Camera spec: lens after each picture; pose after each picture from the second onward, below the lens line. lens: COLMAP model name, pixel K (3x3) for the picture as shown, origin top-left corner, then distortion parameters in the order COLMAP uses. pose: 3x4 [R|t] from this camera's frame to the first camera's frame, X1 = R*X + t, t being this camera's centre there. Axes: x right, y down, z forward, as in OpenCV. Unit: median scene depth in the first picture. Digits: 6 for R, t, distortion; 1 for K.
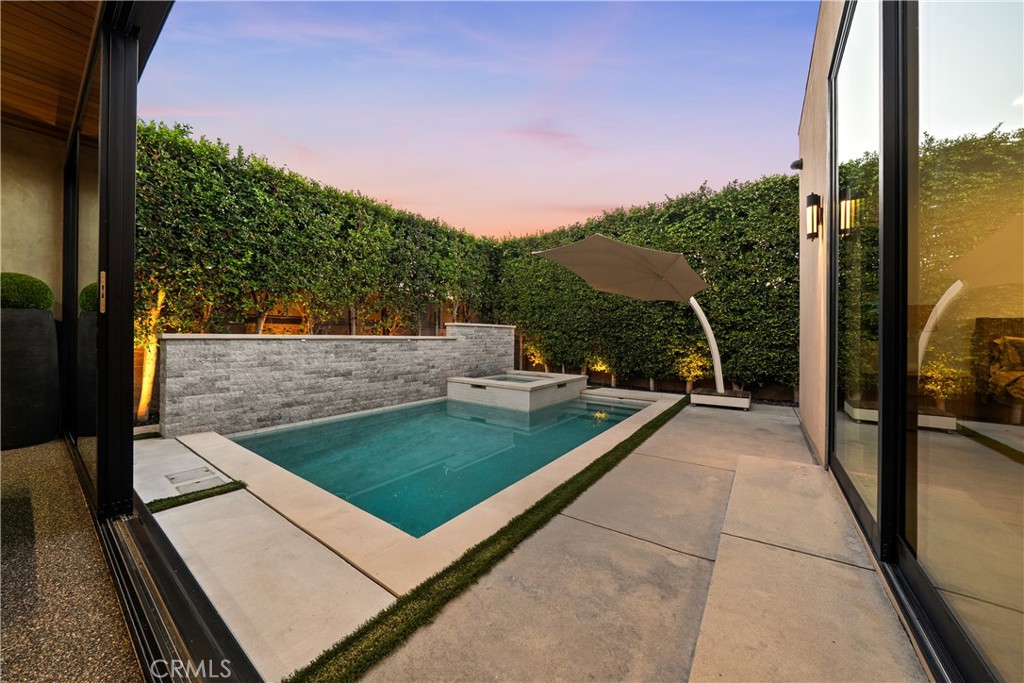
lens RADIAL K [[351.9, 0, 501.7], [0, 351.9, 337.2], [0, 0, 1]] dist [-0.008780, 0.000332]
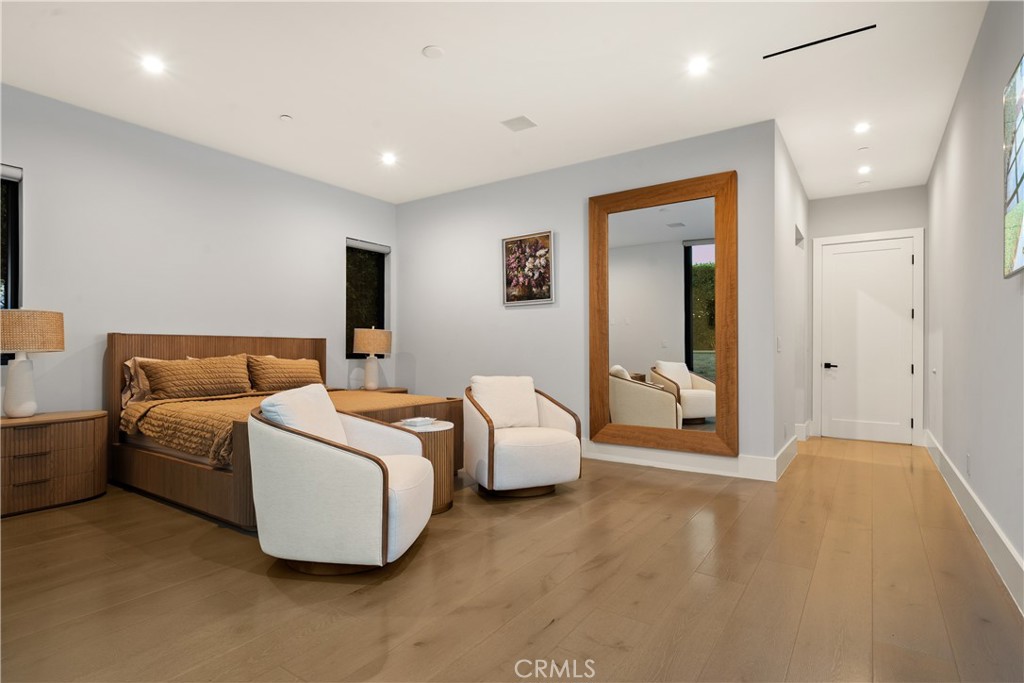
lens RADIAL K [[514.4, 0, 504.1], [0, 514.4, 344.6], [0, 0, 1]] dist [0.001394, -0.000250]
pose [[-0.028269, -0.002433, 0.999597, 0.128674], [-0.003044, 0.999993, 0.002348, -0.024155], [-0.999596, -0.002977, -0.028277, 0.098252]]
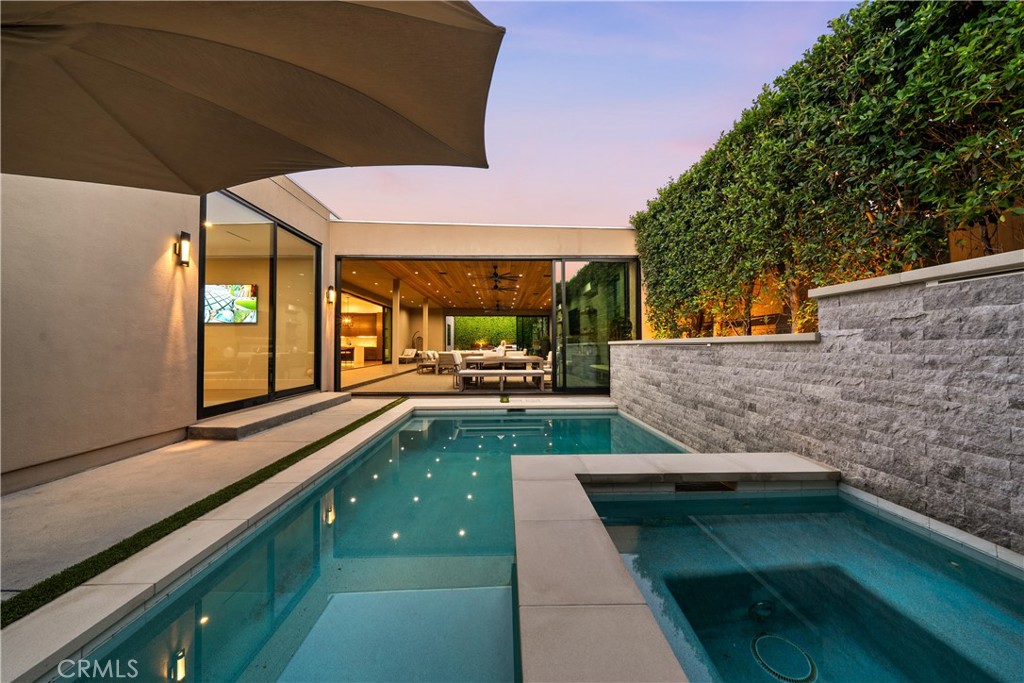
lens RADIAL K [[351.9, 0, 510.6], [0, 351.9, 340.3], [0, 0, 1]] dist [-0.008780, 0.000332]
pose [[-0.784316, -0.012925, -0.620227, 0.372444], [0.001369, 0.999744, -0.022565, 0.014574], [0.620360, -0.018547, -0.784098, 1.428240]]
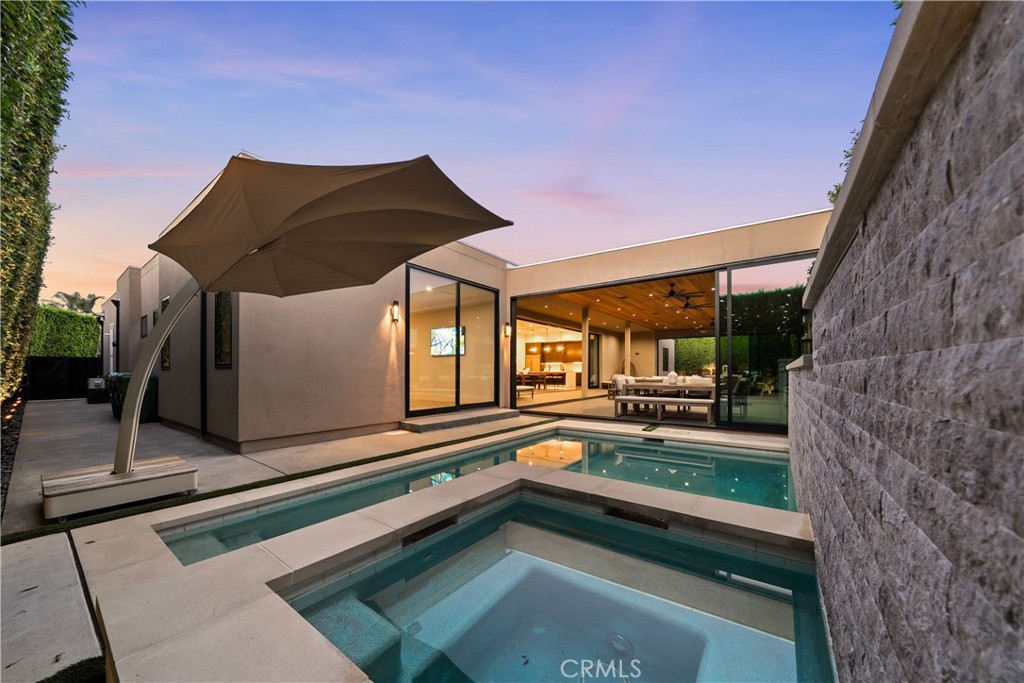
lens RADIAL K [[351.9, 0, 493.6], [0, 351.9, 372.9], [0, 0, 1]] dist [-0.008780, 0.000332]
pose [[-0.999991, -0.003972, -0.001376, 0.138700], [-0.003970, 0.999991, -0.001231, 0.014000], [0.001381, -0.001225, -0.999998, 1.612002]]
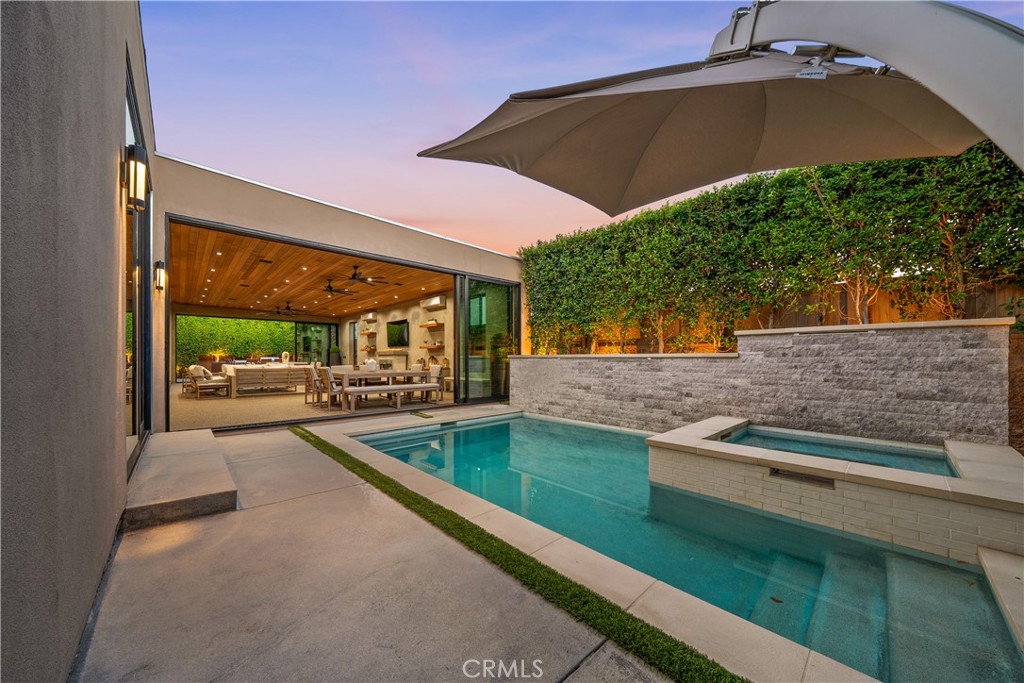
lens RADIAL K [[351.9, 0, 520.8], [0, 351.9, 363.4], [0, 0, 1]] dist [-0.008780, 0.000332]
pose [[-0.155458, 0.010347, -0.987788, 0.732419], [0.005317, 0.999939, 0.009637, 0.010792], [0.987828, -0.003754, -0.155504, 0.948248]]
